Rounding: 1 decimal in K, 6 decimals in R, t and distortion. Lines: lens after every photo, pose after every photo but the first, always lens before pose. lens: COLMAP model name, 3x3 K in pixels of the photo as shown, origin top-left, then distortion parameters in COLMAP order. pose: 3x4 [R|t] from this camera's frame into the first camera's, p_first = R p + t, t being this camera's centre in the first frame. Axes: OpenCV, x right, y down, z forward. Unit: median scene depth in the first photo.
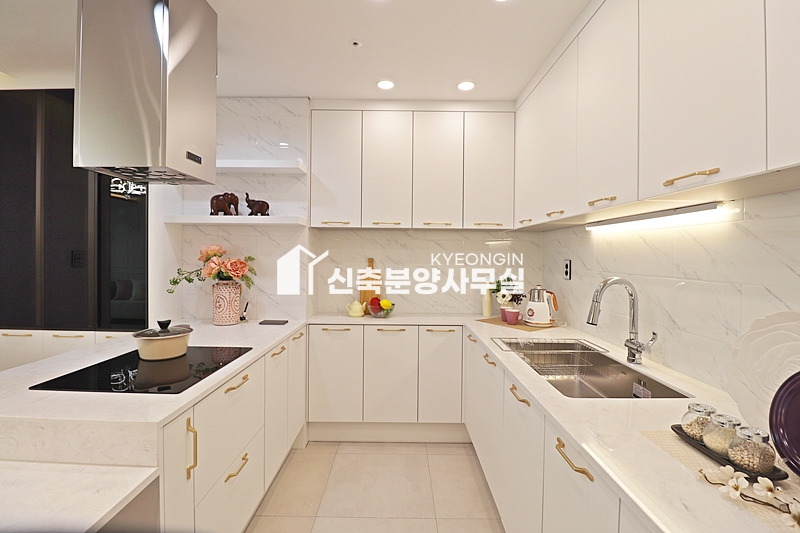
lens RADIAL K [[373.7, 0, 402.6], [0, 373.7, 258.5], [0, 0, 1]] dist [-0.010131, -0.000599]
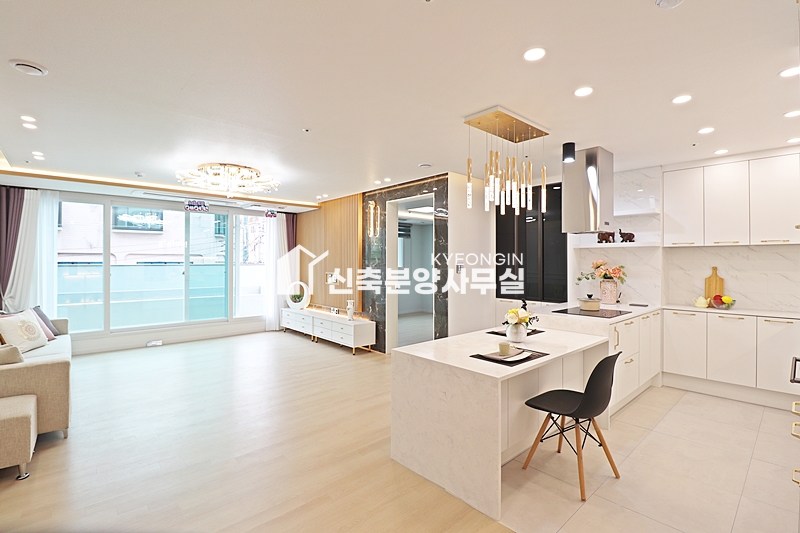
lens RADIAL K [[373.7, 0, 402.6], [0, 373.7, 258.5], [0, 0, 1]] dist [-0.010131, -0.000599]
pose [[0.665772, -0.011277, -0.746070, 0.192719], [0.002191, 0.999911, -0.013159, -0.018244], [0.746152, 0.007127, 0.665738, -0.876945]]
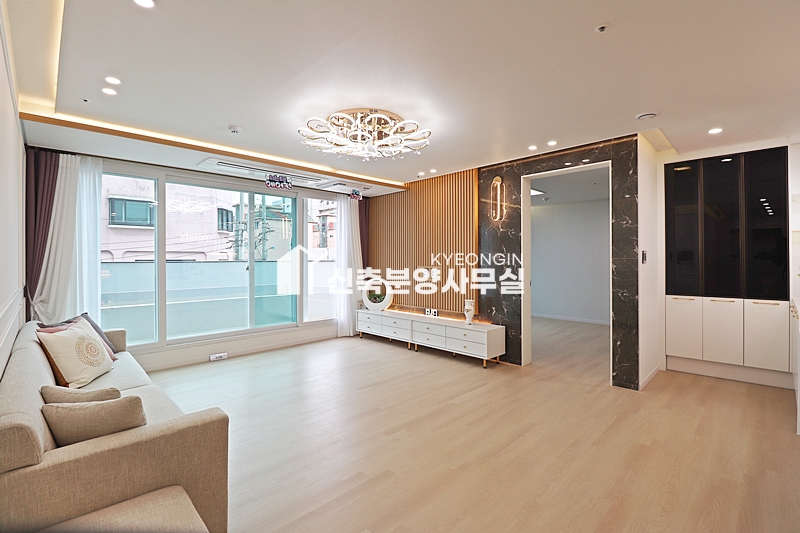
lens RADIAL K [[368.3, 0, 401.1], [0, 368.3, 258.7], [0, 0, 1]] dist [-0.003629, -0.000393]
pose [[0.693313, -0.010881, -0.720554, -0.641608], [0.008593, 0.999940, -0.006833, 0.012624], [0.720585, -0.001454, 0.693365, -1.099560]]
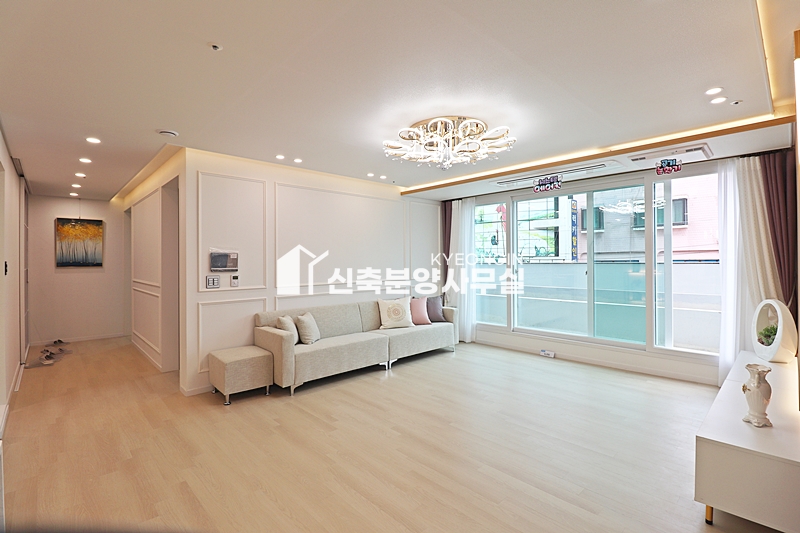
lens RADIAL K [[373.7, 0, 402.6], [0, 373.7, 258.5], [0, 0, 1]] dist [-0.010131, -0.000599]
pose [[-0.732234, -0.006331, -0.681023, -0.654775], [-0.000177, 0.999959, -0.009105, -0.011784], [0.681053, -0.006547, -0.732205, 0.467295]]
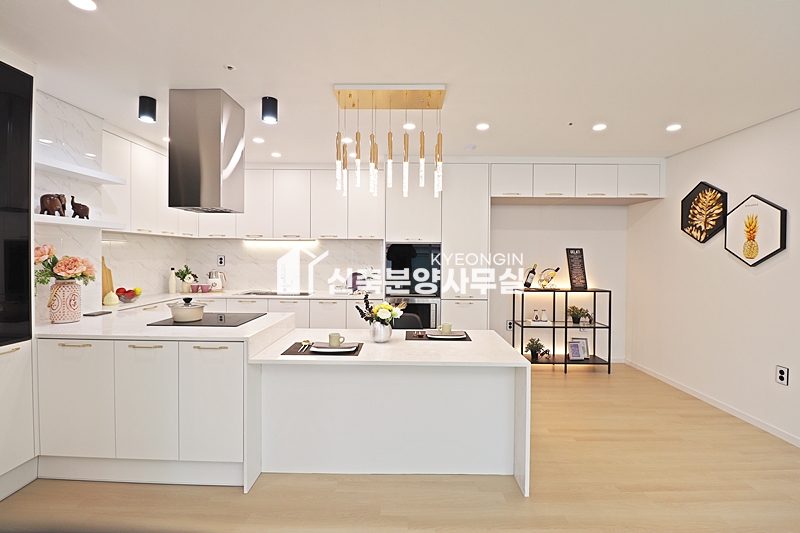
lens RADIAL K [[373.7, 0, 402.6], [0, 373.7, 258.5], [0, 0, 1]] dist [-0.010131, -0.000599]
pose [[0.011515, -0.019034, 0.999753, -1.409773], [-0.004725, 0.999807, 0.019089, -0.022586], [-0.999923, -0.004944, 0.011423, 0.052595]]
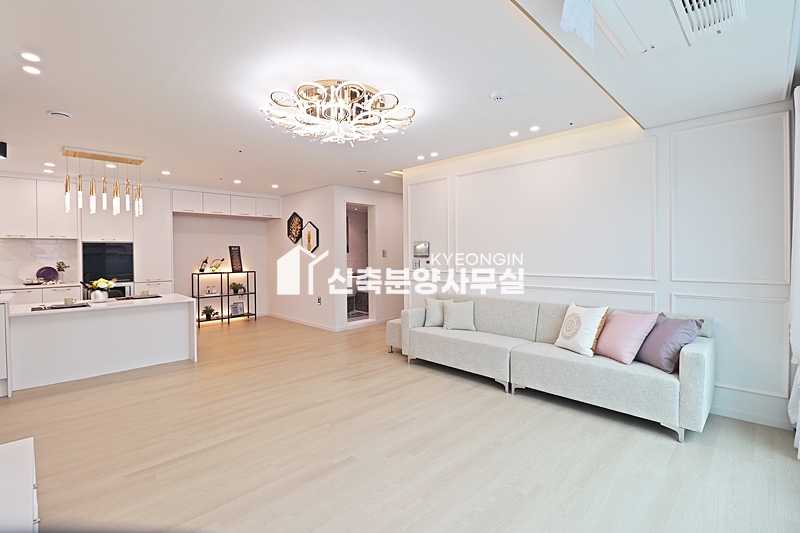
lens RADIAL K [[373.7, 0, 402.6], [0, 373.7, 258.5], [0, 0, 1]] dist [-0.010131, -0.000599]
pose [[-0.697674, -0.015092, 0.716256, -2.506655], [0.003212, 0.999702, 0.024192, -0.011102], [-0.716408, 0.019179, -0.697418, 0.298864]]
